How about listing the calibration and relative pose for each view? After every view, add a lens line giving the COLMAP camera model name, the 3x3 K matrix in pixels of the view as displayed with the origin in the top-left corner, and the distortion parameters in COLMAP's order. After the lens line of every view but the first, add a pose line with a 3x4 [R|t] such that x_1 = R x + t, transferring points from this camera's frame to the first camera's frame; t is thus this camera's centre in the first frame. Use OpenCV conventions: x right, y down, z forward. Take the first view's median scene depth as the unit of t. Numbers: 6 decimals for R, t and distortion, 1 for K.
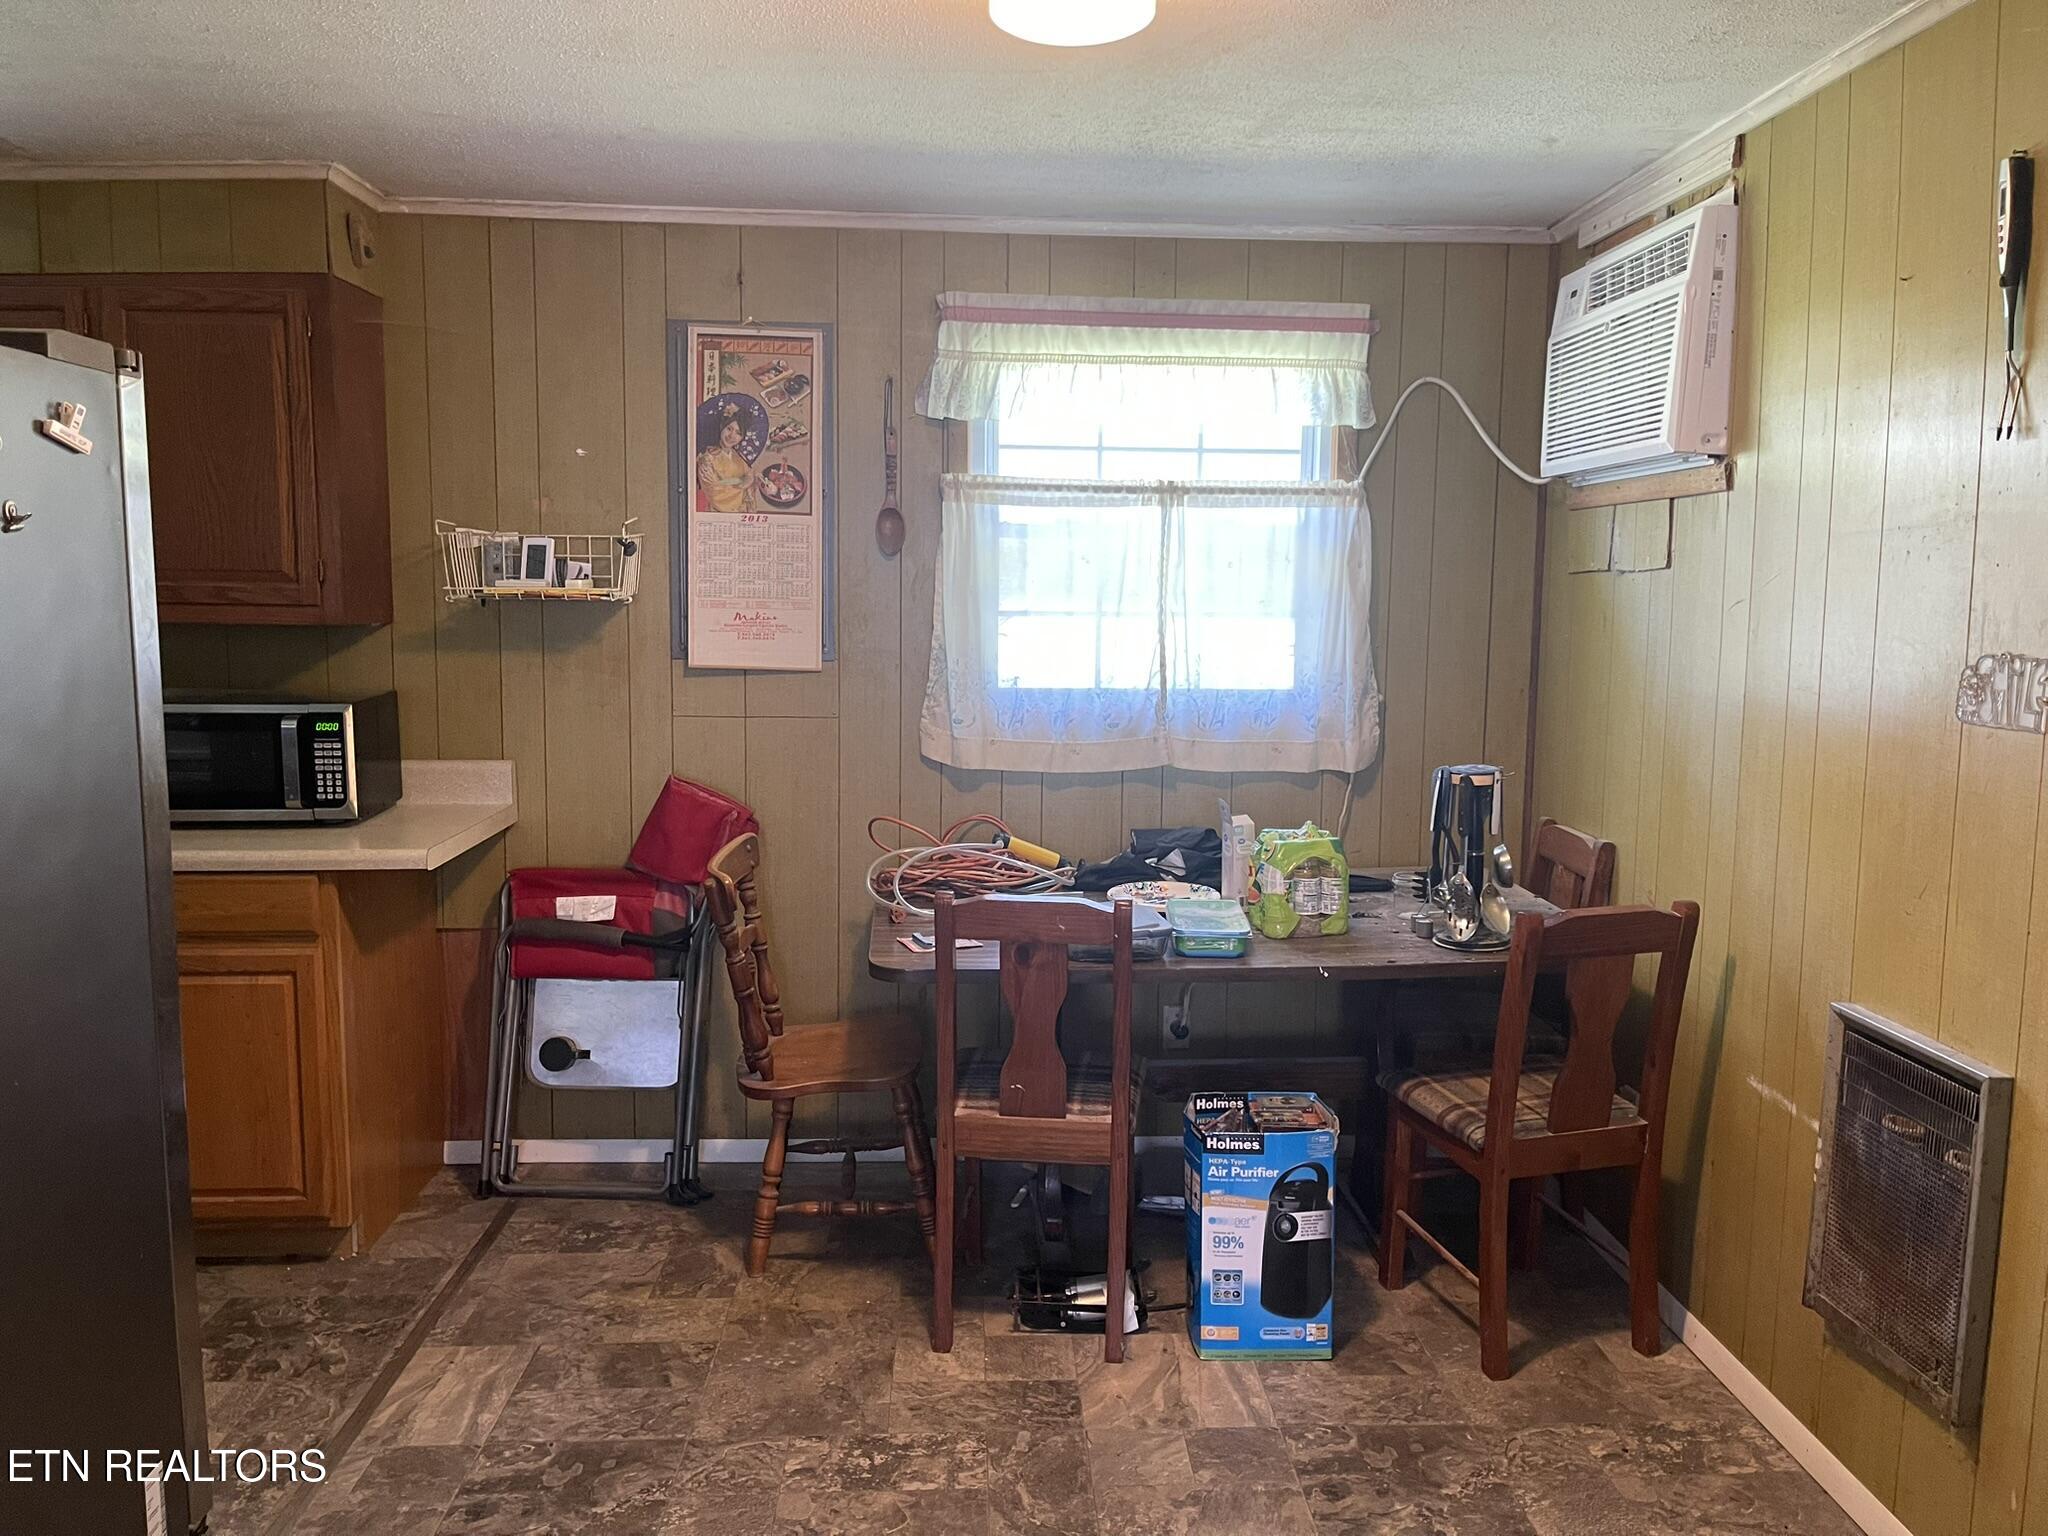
lens RADIAL K [[1537.5, 0, 1023.9], [0, 1537.5, 758.0], [0, 0, 1]] dist [0.091228, -0.114173]
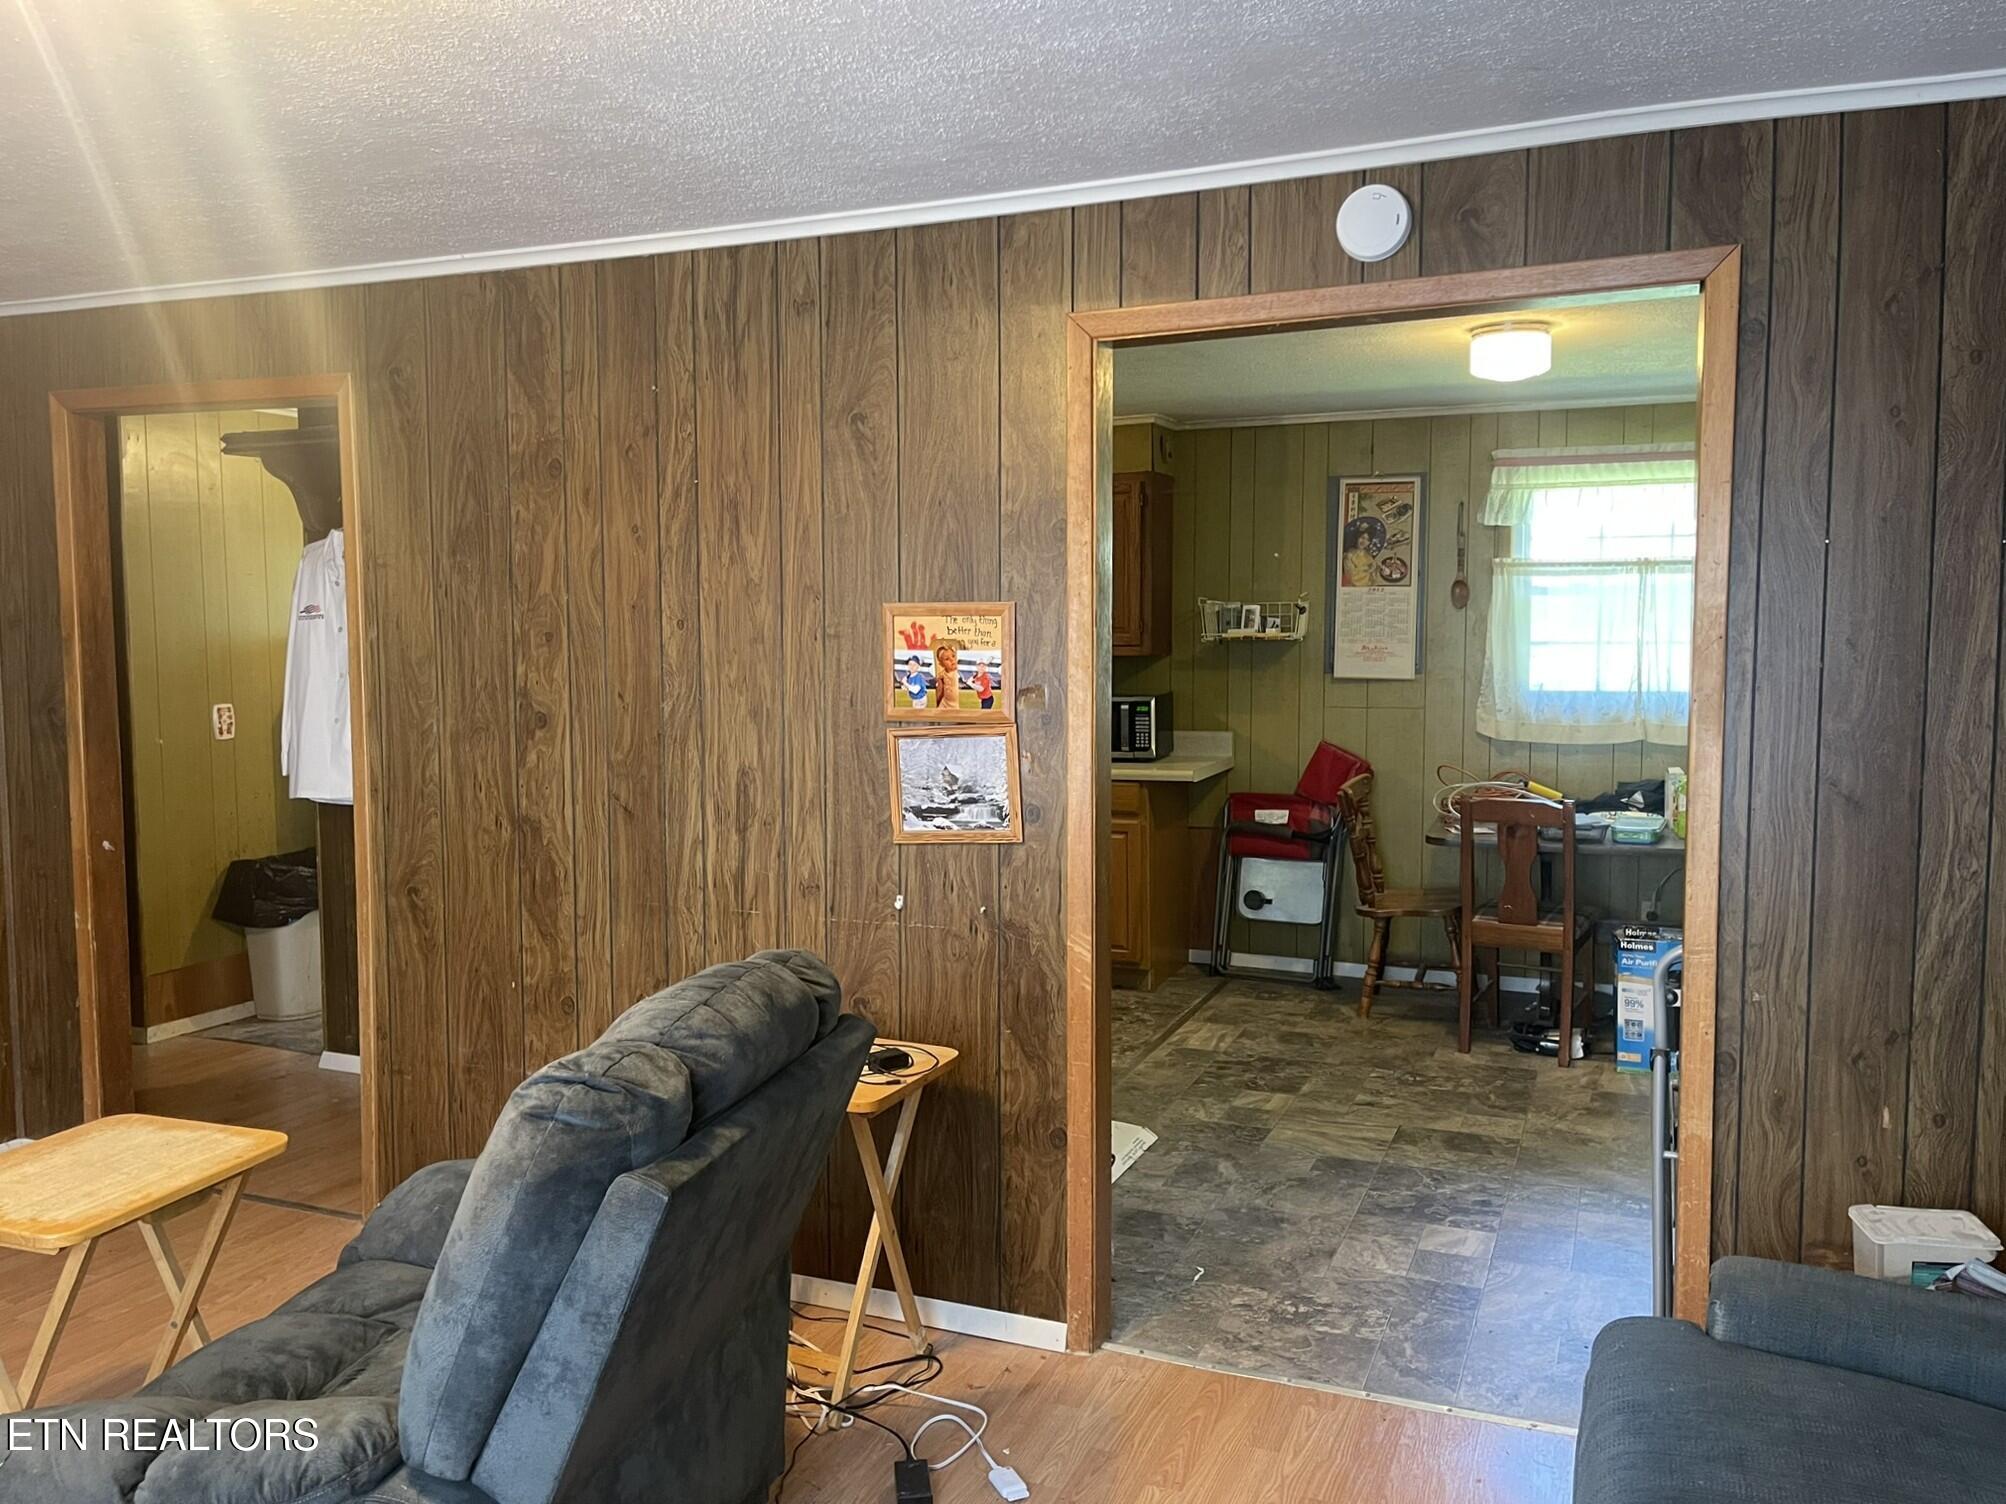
lens RADIAL K [[1477.8, 0, 1001.6], [0, 1477.8, 759.5], [0, 0, 1]] dist [0.008003, -0.002393]
pose [[0.902168, 0.021786, -0.430835, 0.157880], [-0.030535, 0.999444, -0.013402, 0.065292], [0.430304, 0.025247, 0.902331, -0.633573]]
